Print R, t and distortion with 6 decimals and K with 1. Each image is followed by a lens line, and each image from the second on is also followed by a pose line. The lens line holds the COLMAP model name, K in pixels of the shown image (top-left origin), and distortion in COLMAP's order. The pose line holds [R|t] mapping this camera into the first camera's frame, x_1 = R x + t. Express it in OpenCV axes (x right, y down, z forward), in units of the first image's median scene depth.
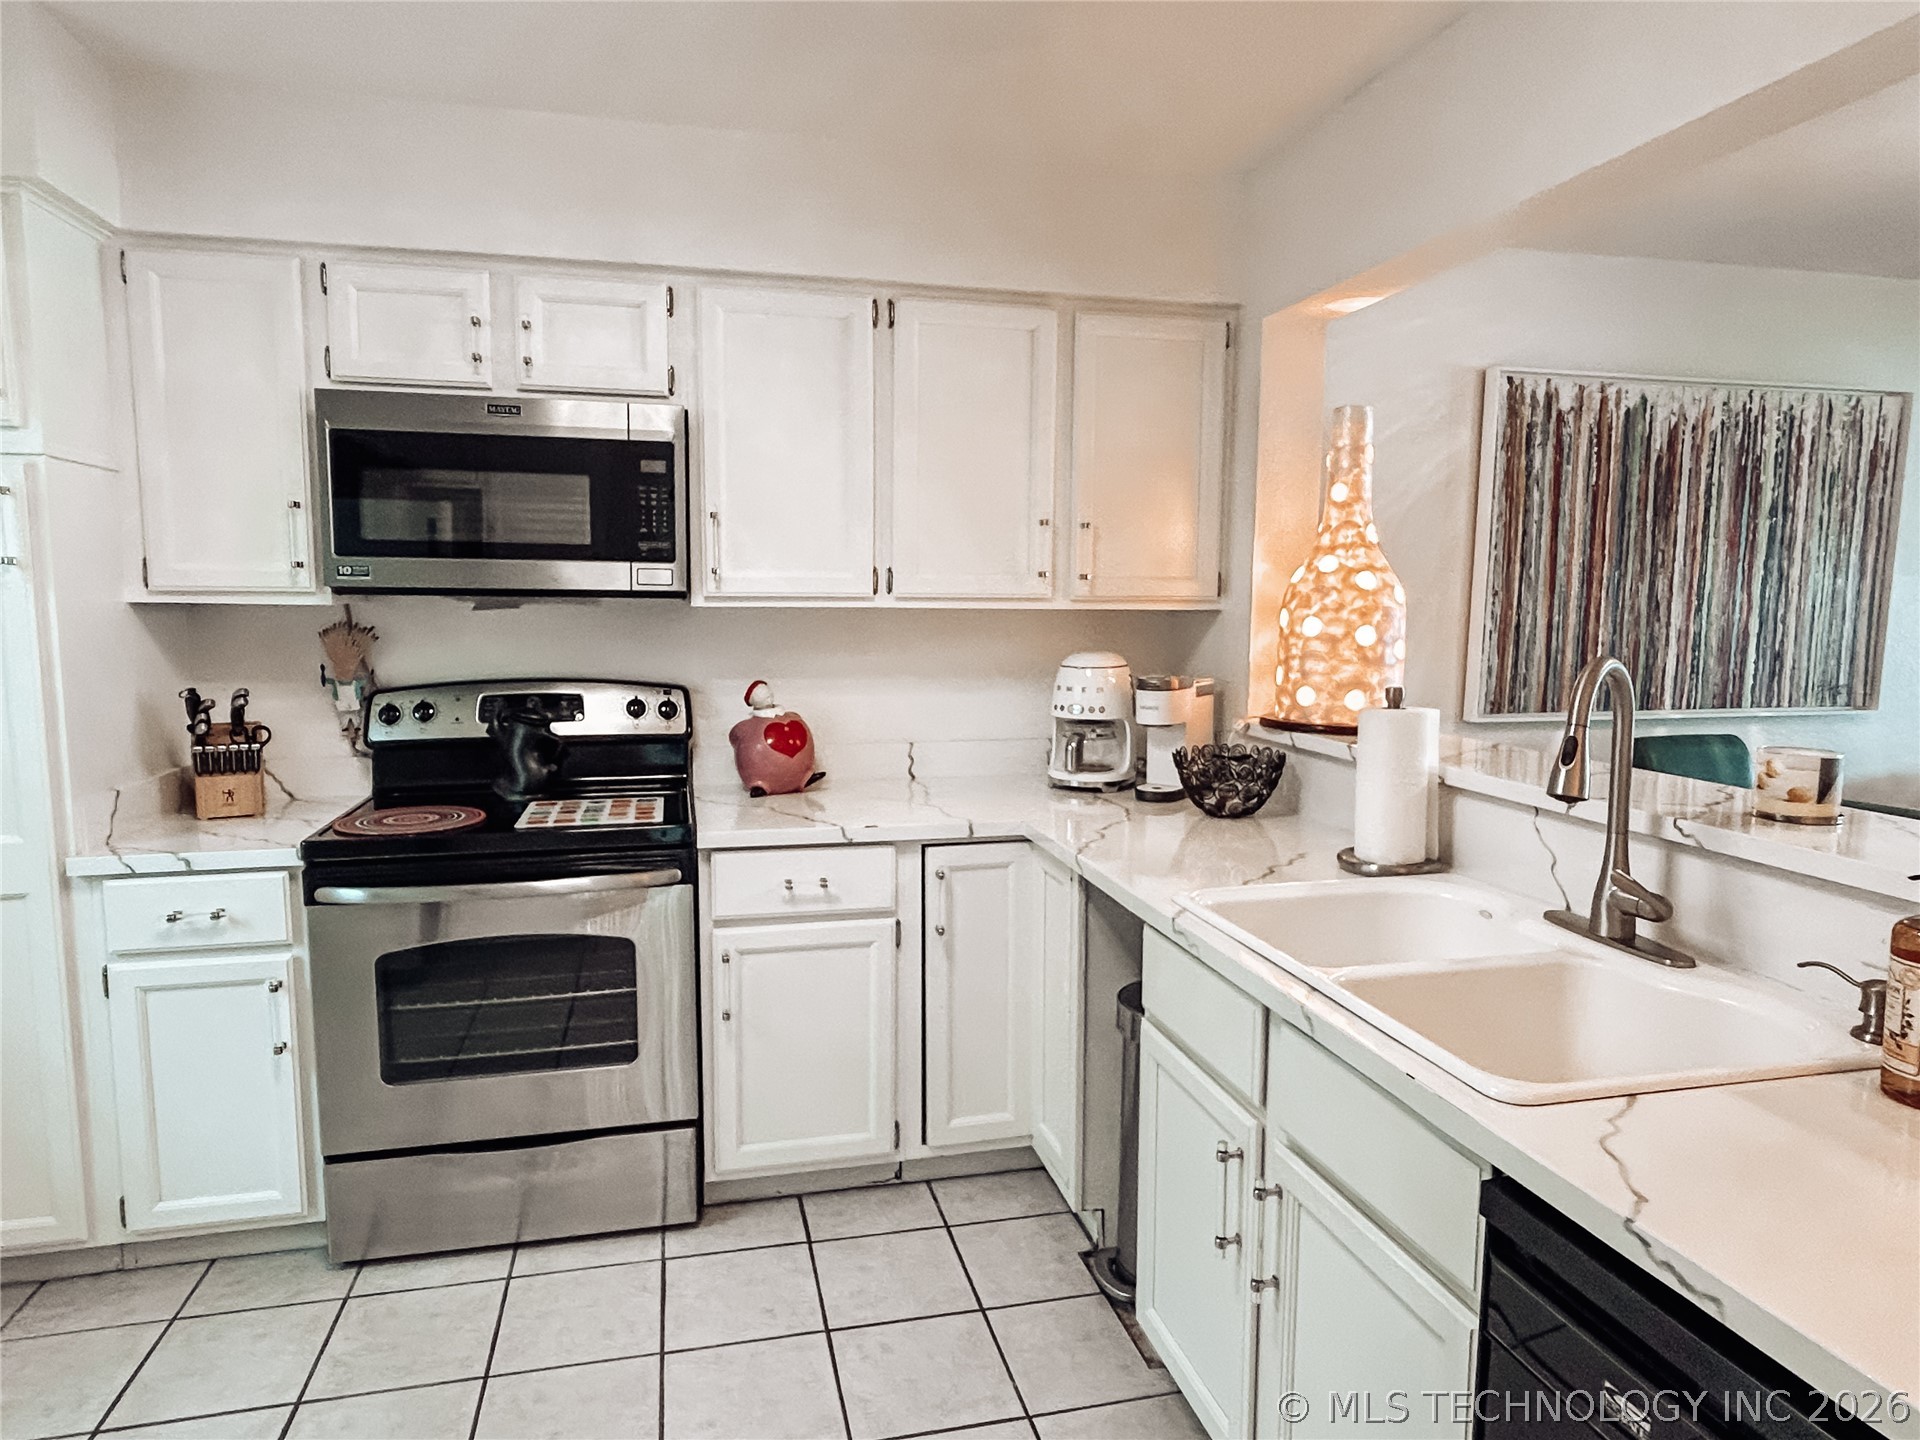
lens RADIAL K [[1150.5, 0, 938.5], [0, 1150.5, 719.2], [0, 0, 1]] dist [-0.003741, 0.001015]
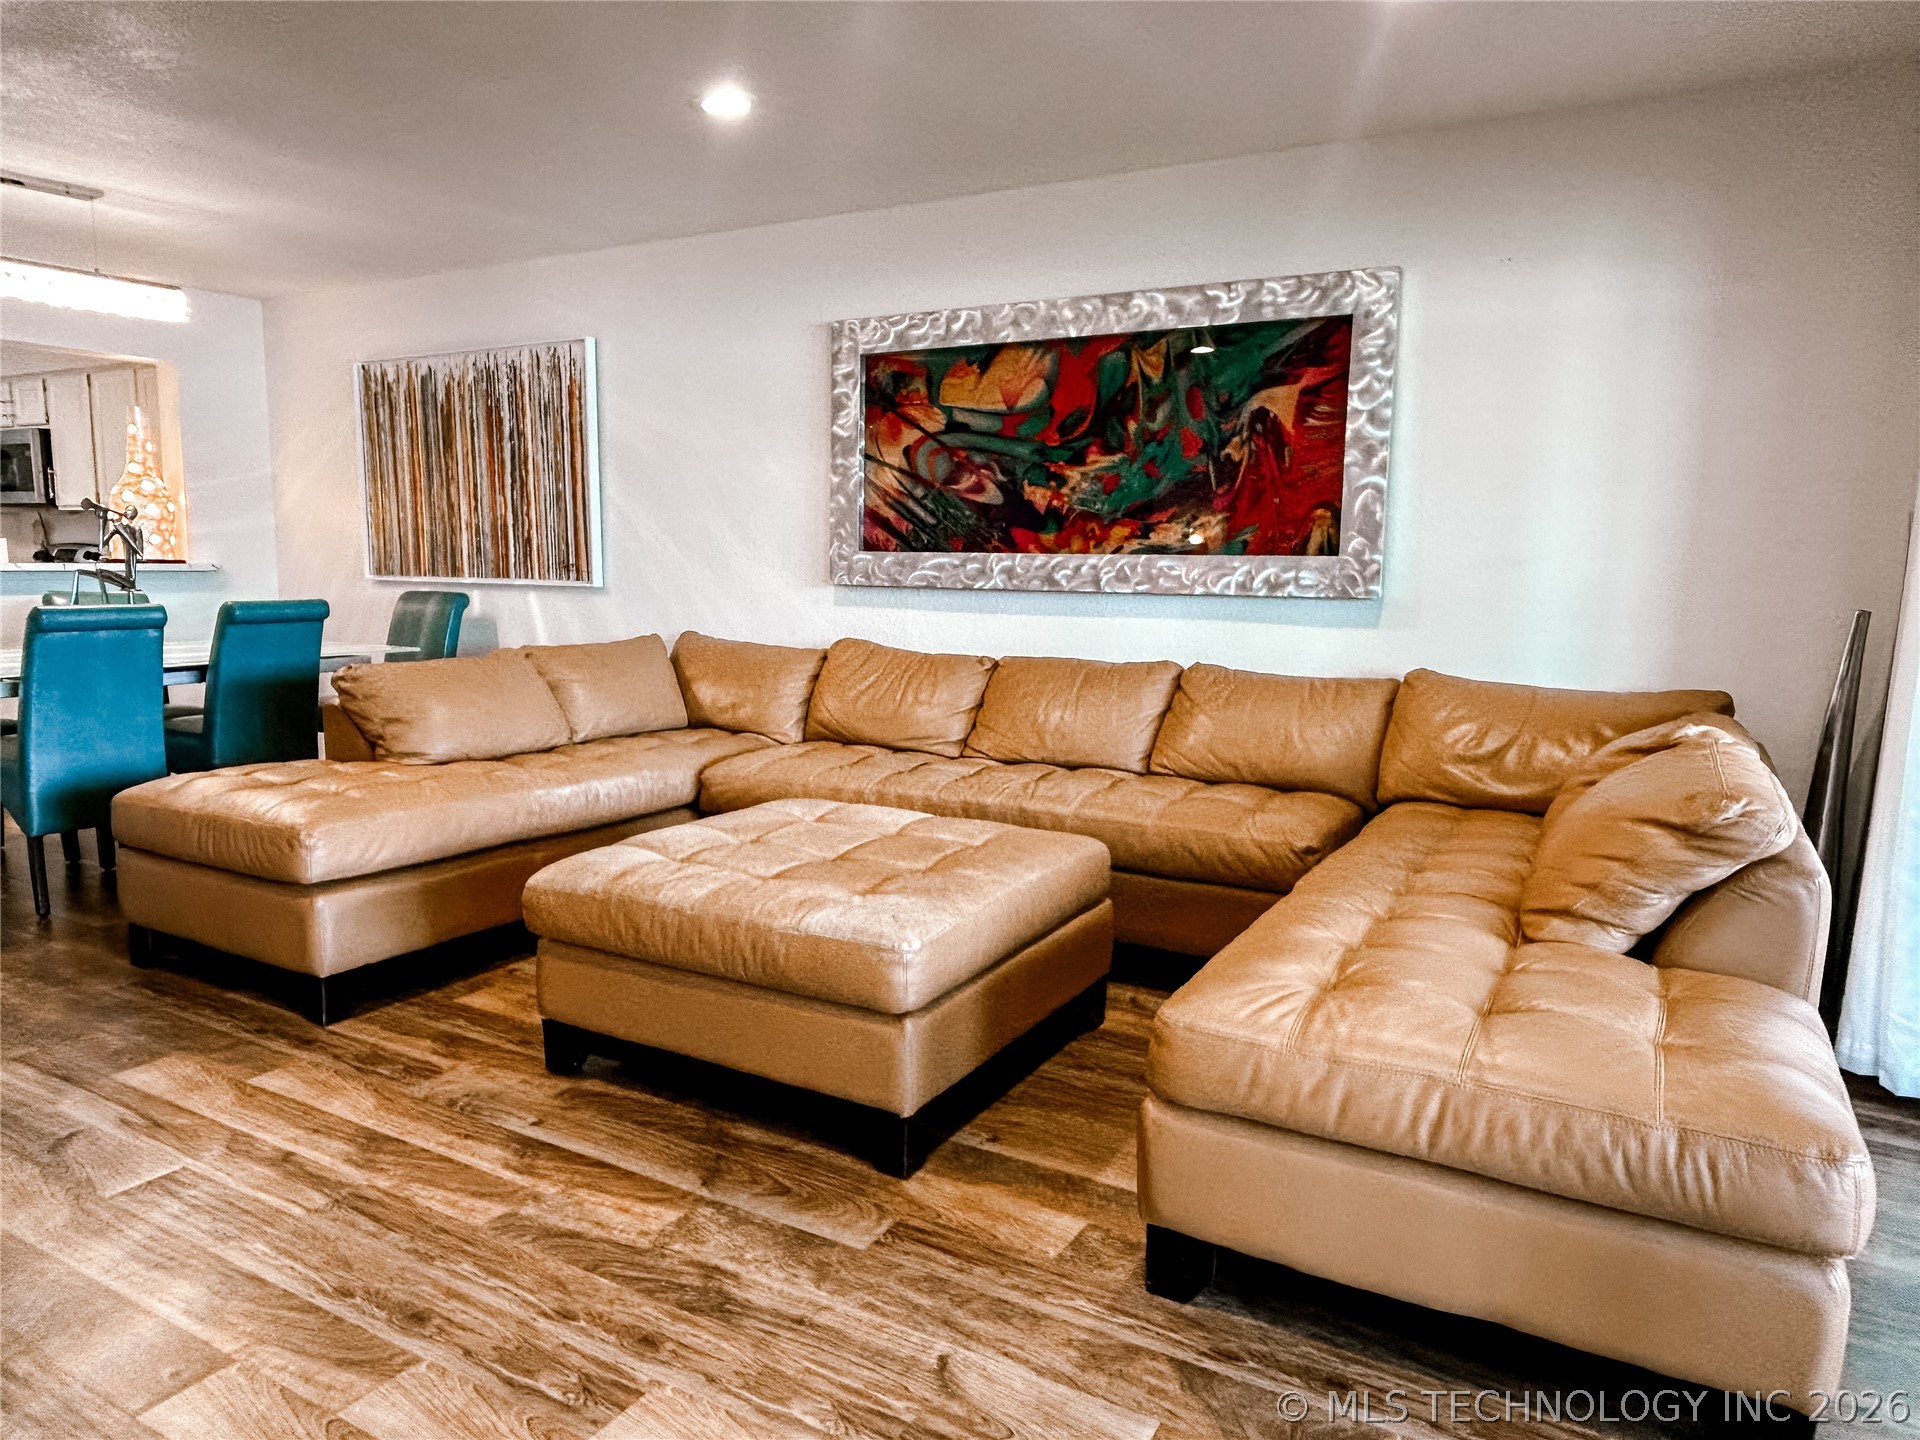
lens RADIAL K [[1291.4, 0, 965.9], [0, 1291.4, 736.7], [0, 0, 1]] dist [-0.003169, -0.002141]
pose [[0.733562, 0.098215, -0.672488, 3.061172], [-0.080127, 0.995100, 0.057928, 0.066186], [0.674883, 0.011390, 0.737837, 0.294730]]
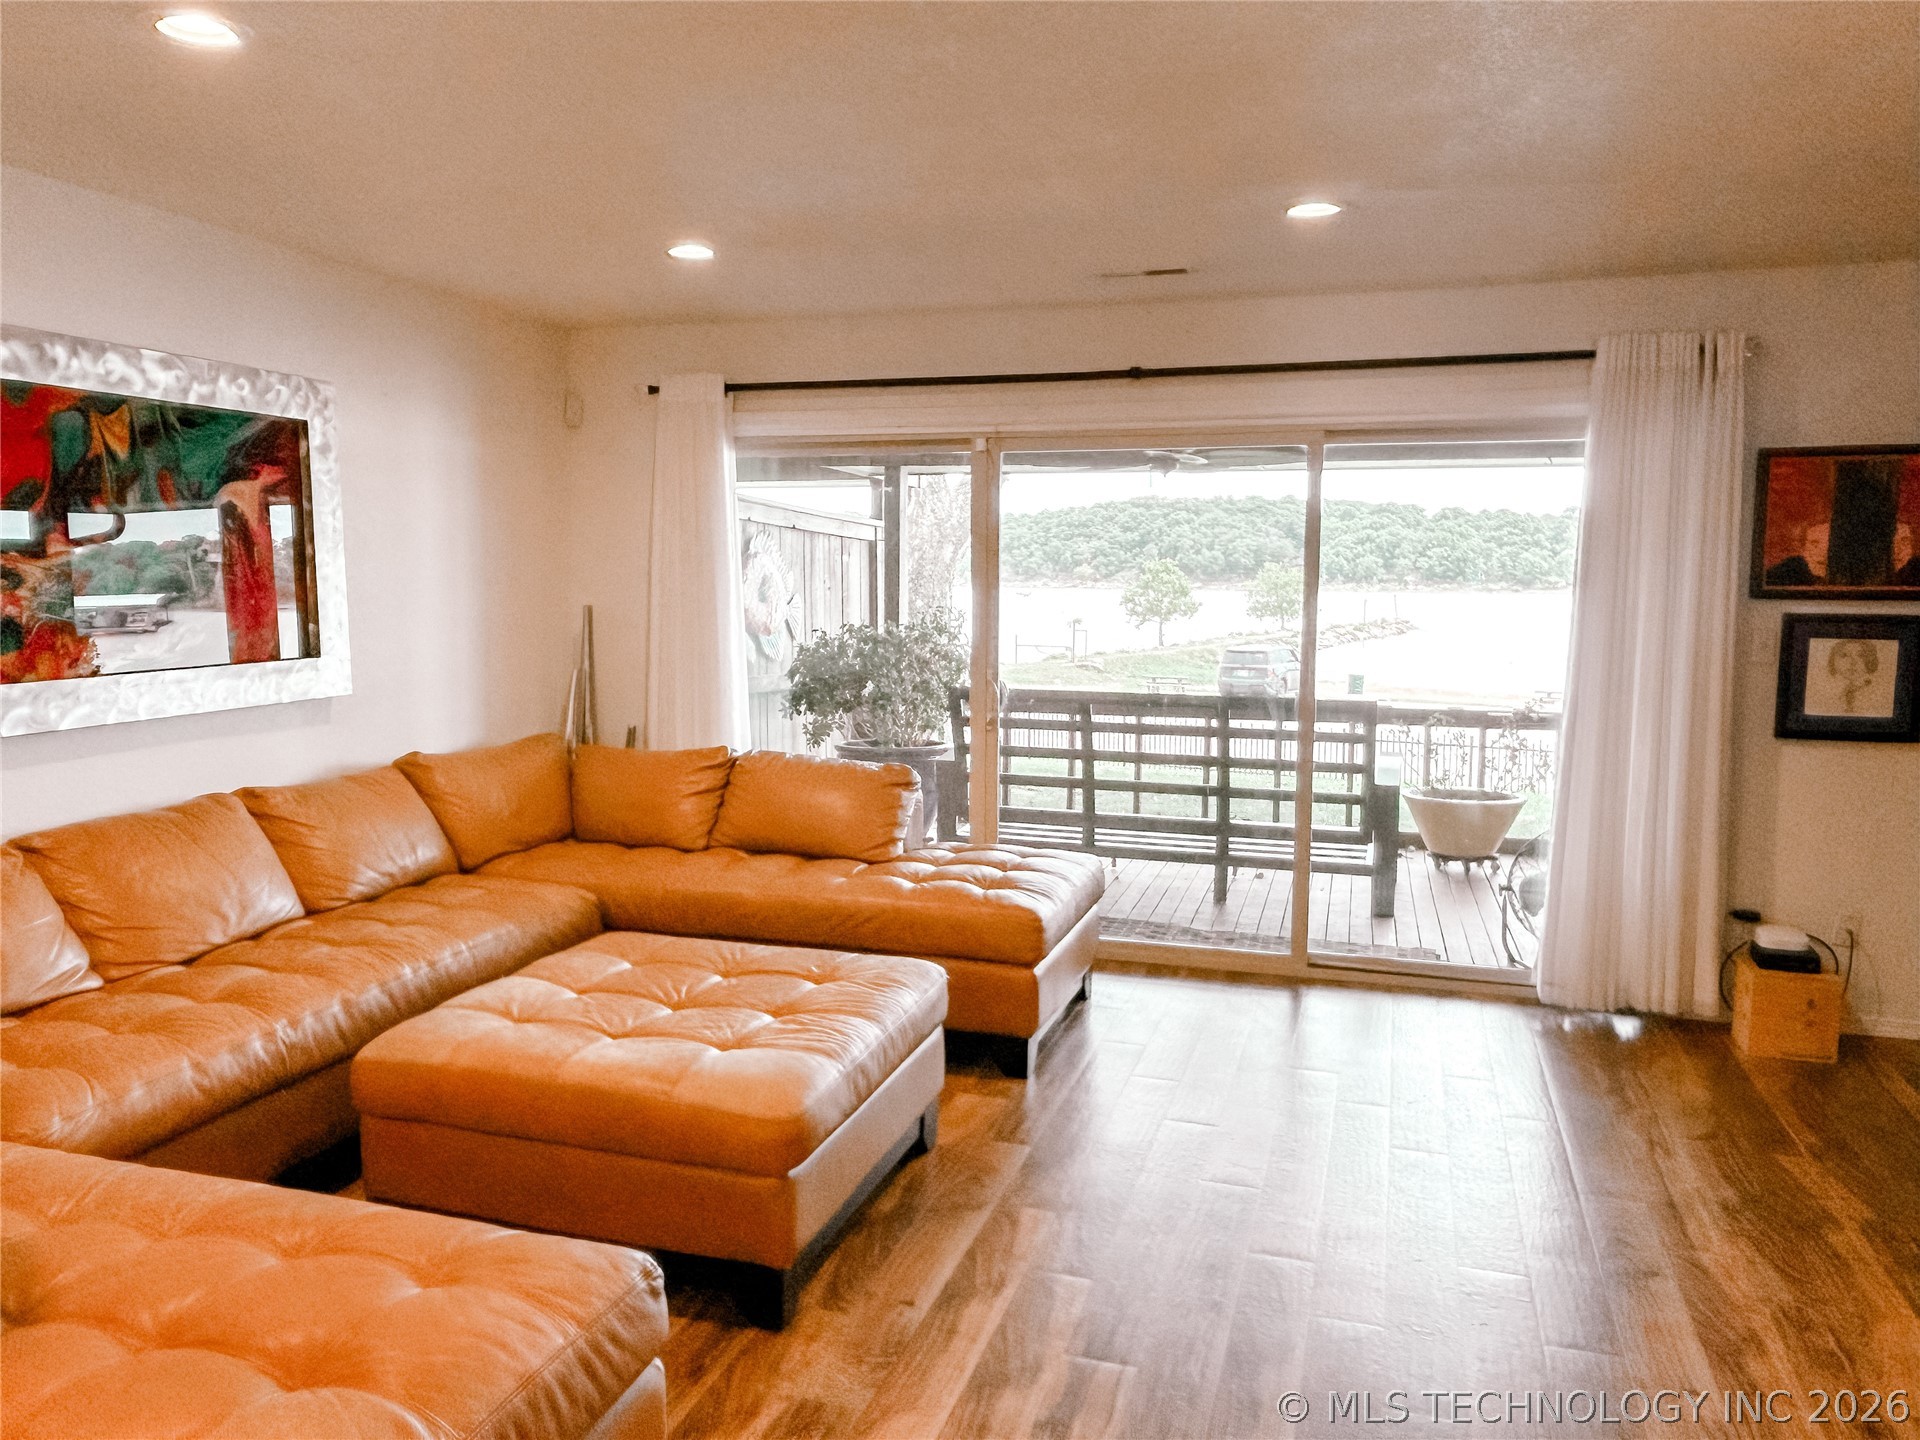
lens RADIAL K [[1404.4, 0, 940.6], [0, 1404.4, 724.7], [0, 0, 1]] dist [0.002767, -0.002547]
pose [[0.512033, -0.099100, 0.853230, 1.305670], [0.093211, 0.993867, 0.059498, -0.042441], [-0.853893, 0.049066, 0.518130, 0.225814]]
